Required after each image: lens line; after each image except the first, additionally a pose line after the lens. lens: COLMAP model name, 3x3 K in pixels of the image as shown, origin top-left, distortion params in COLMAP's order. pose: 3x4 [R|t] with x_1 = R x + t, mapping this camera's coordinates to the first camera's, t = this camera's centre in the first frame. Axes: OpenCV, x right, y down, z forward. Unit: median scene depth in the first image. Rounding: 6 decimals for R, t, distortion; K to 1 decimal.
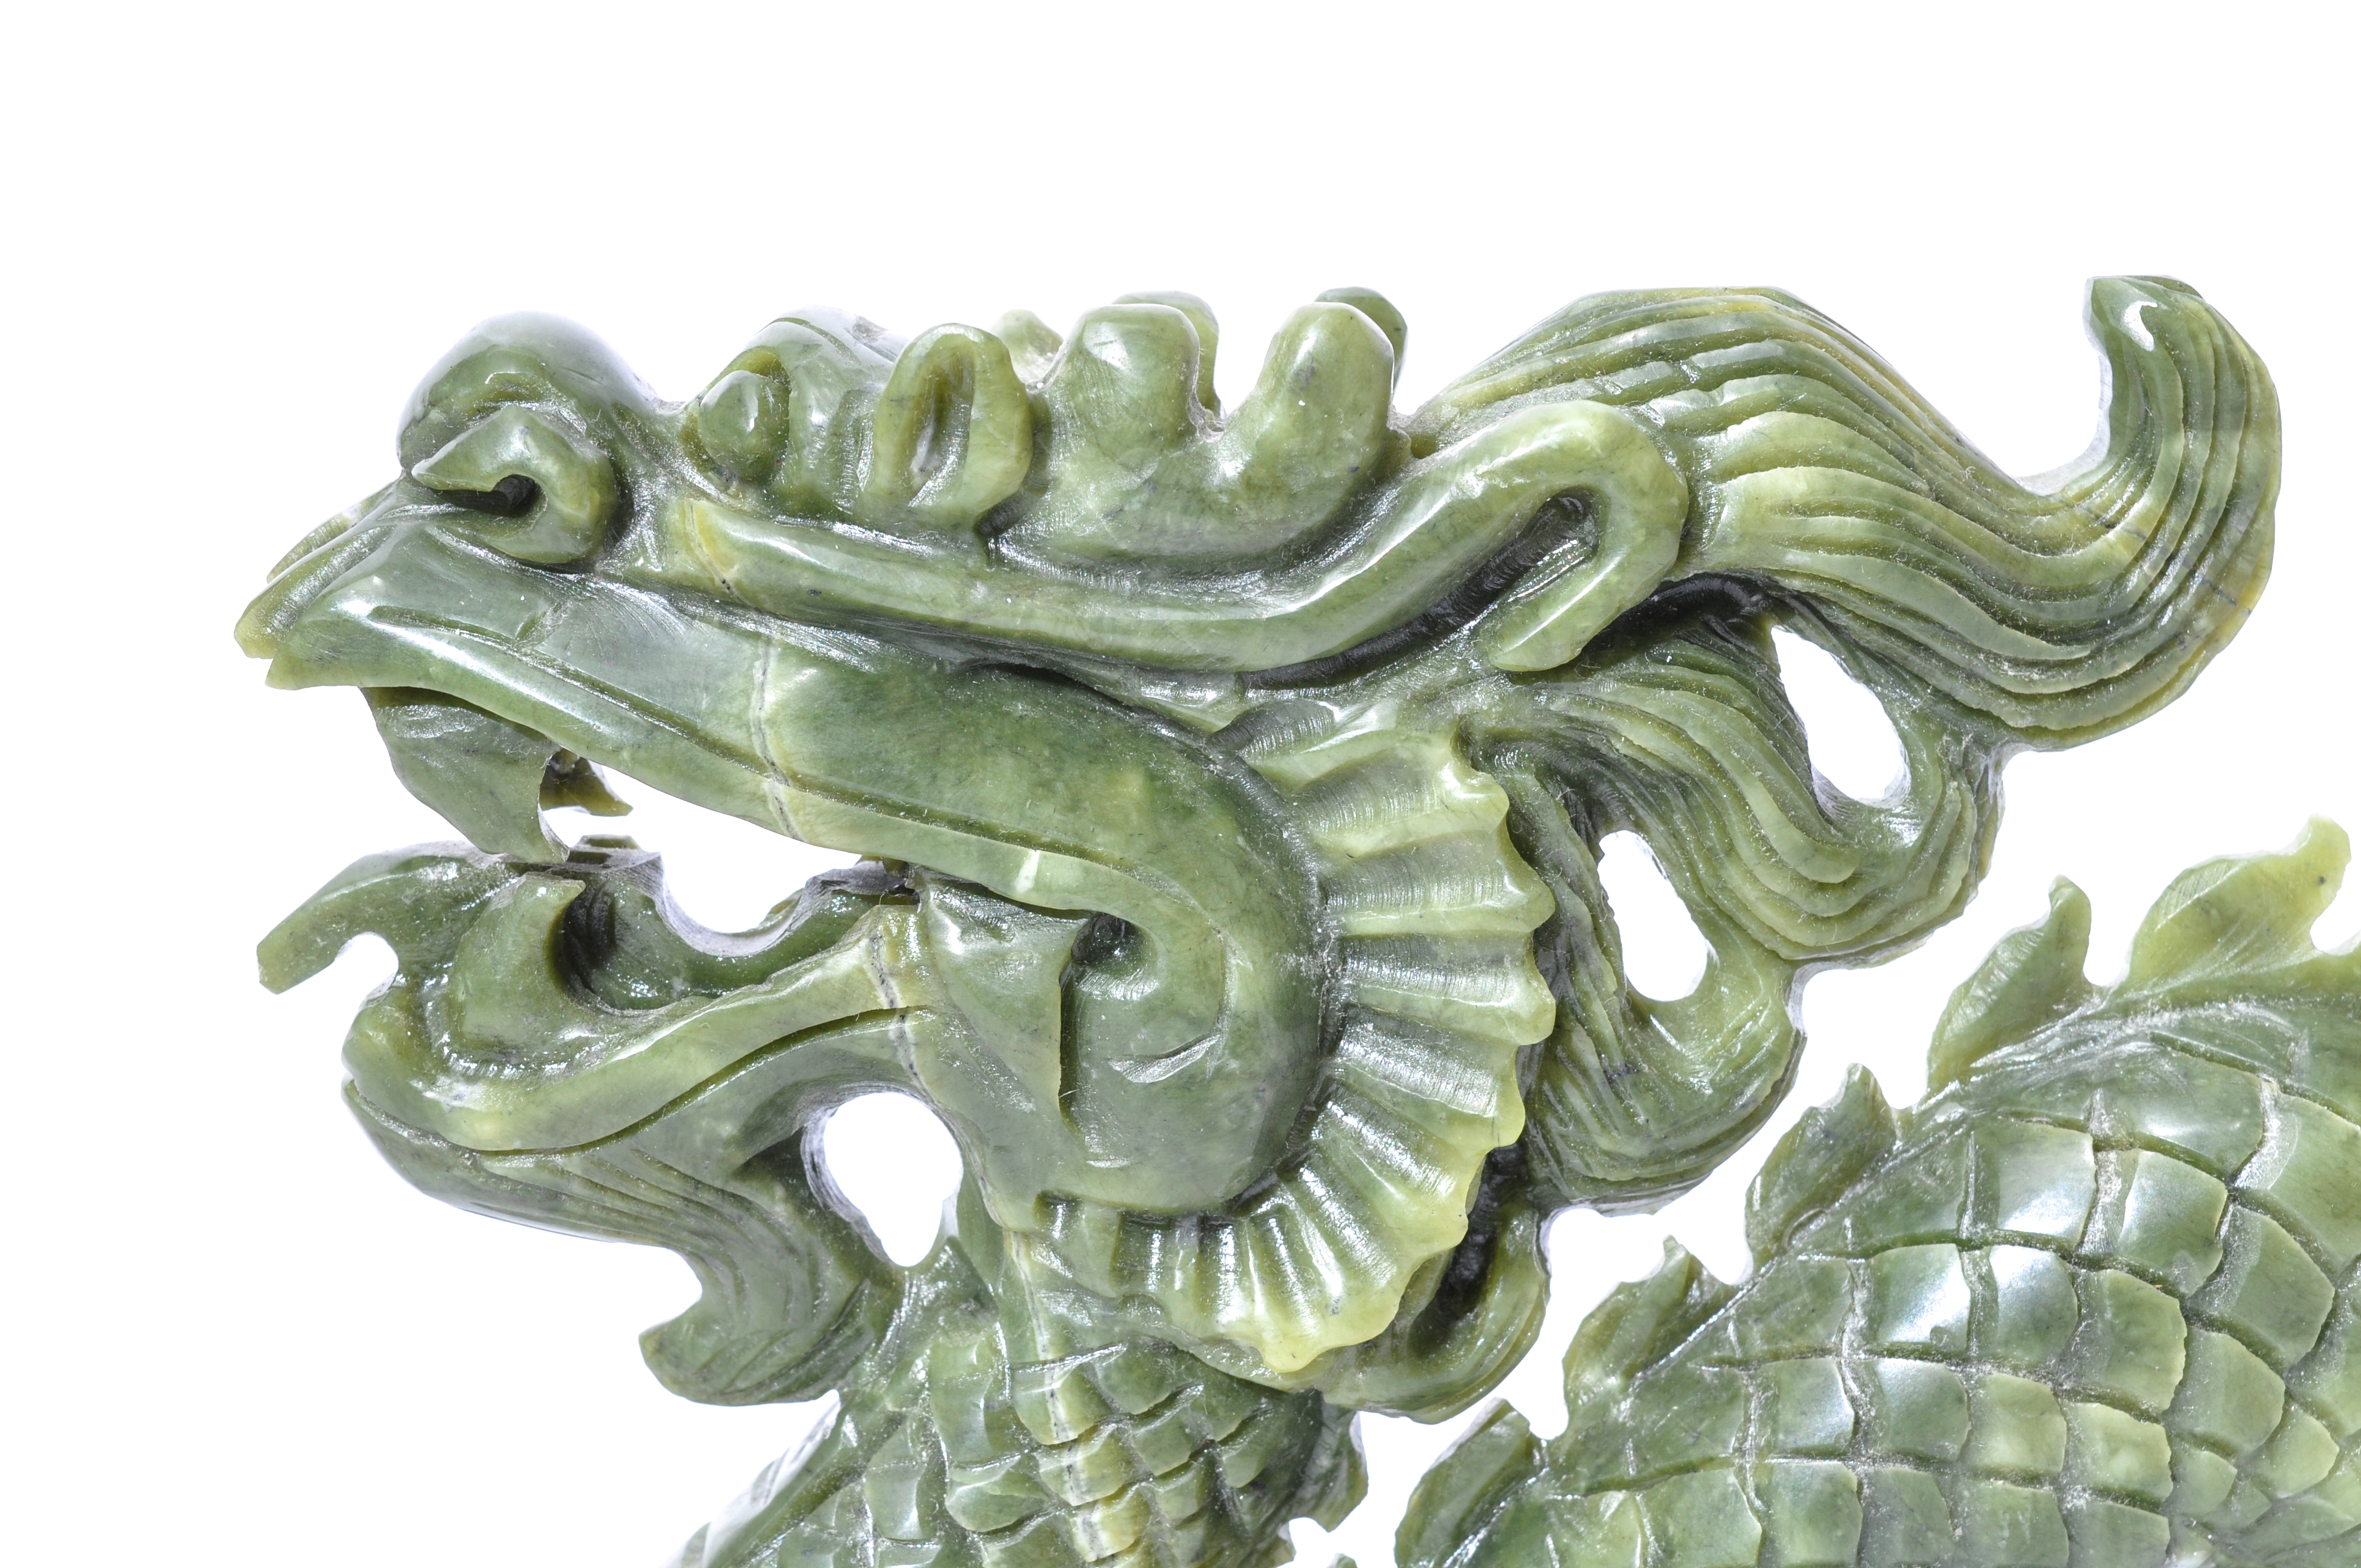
lens RADIAL K [[4638.1, 0, 1180.5], [0, 4638.1, 784.0], [0, 0, 1]] dist [0.039820, 0.045086]
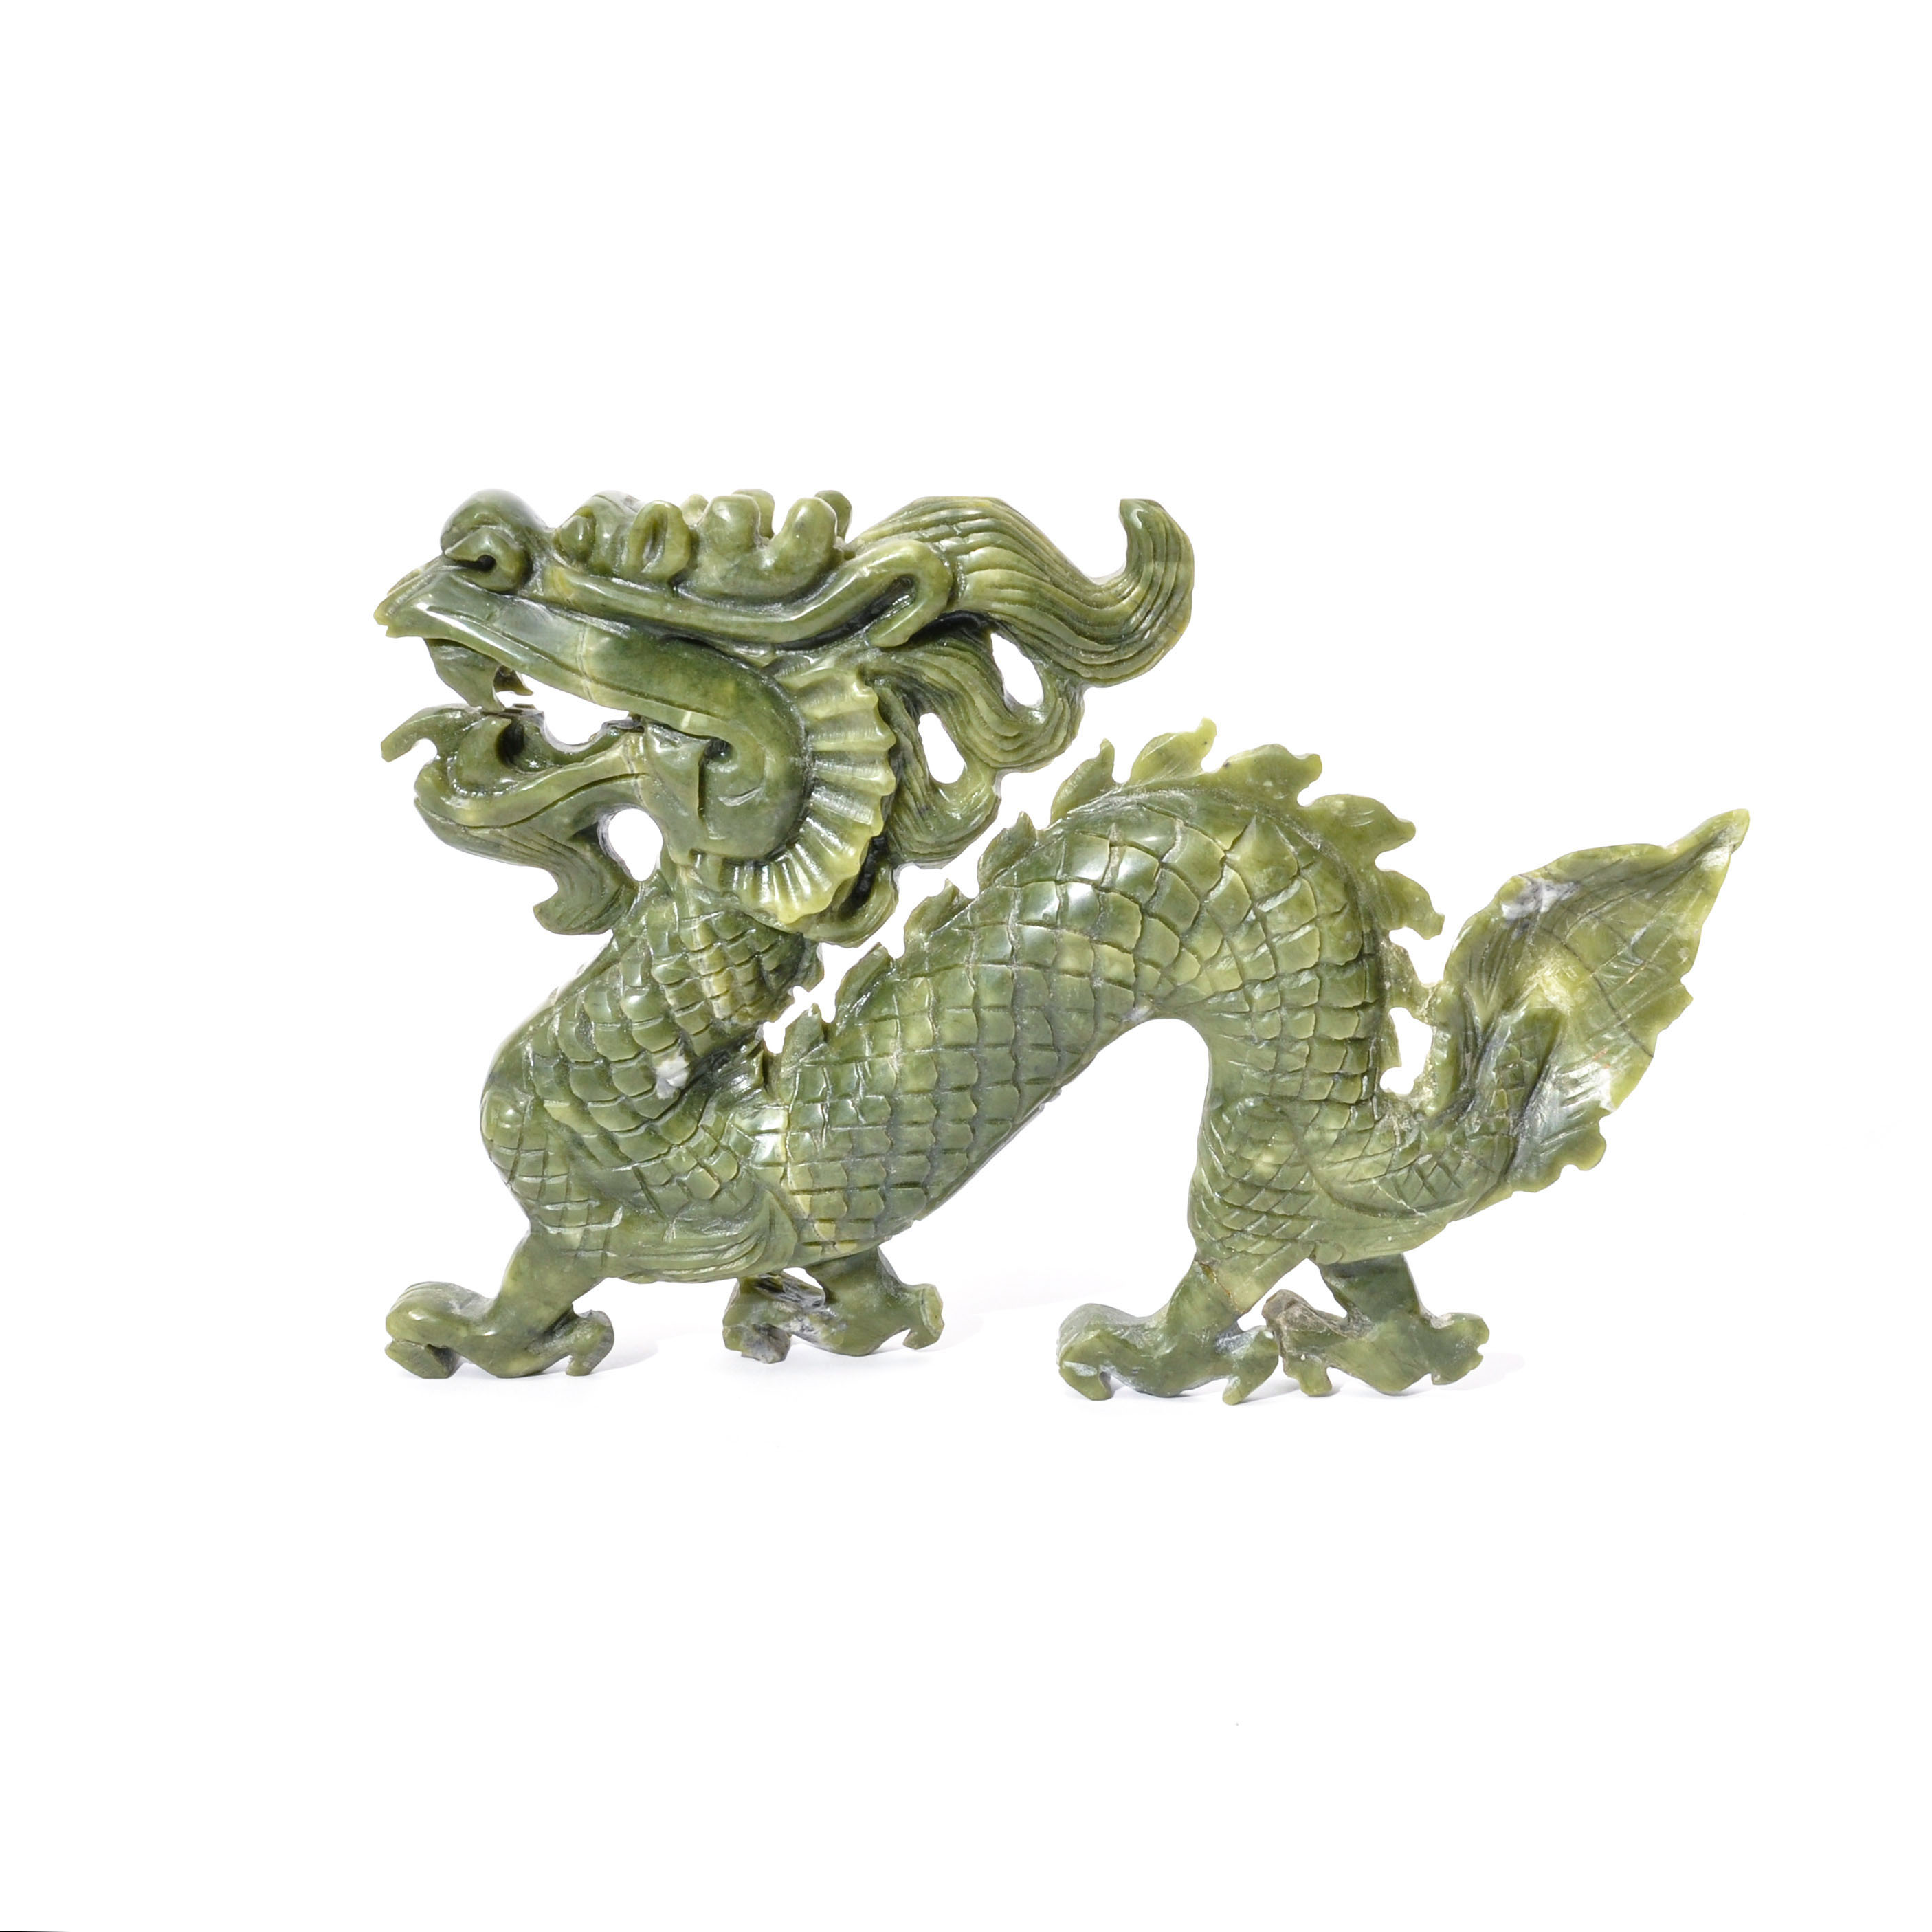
lens RADIAL K [[2444.7, 0, 1022.5], [0, 2444.7, 965.9], [0, 0, 1]] dist [-0.095263, -0.010736]
pose [[0.997990, 0.029648, 0.056015, 0.076985], [-0.034667, 0.995259, 0.090873, 0.024575], [-0.053055, -0.092632, 0.994286, -0.329246]]
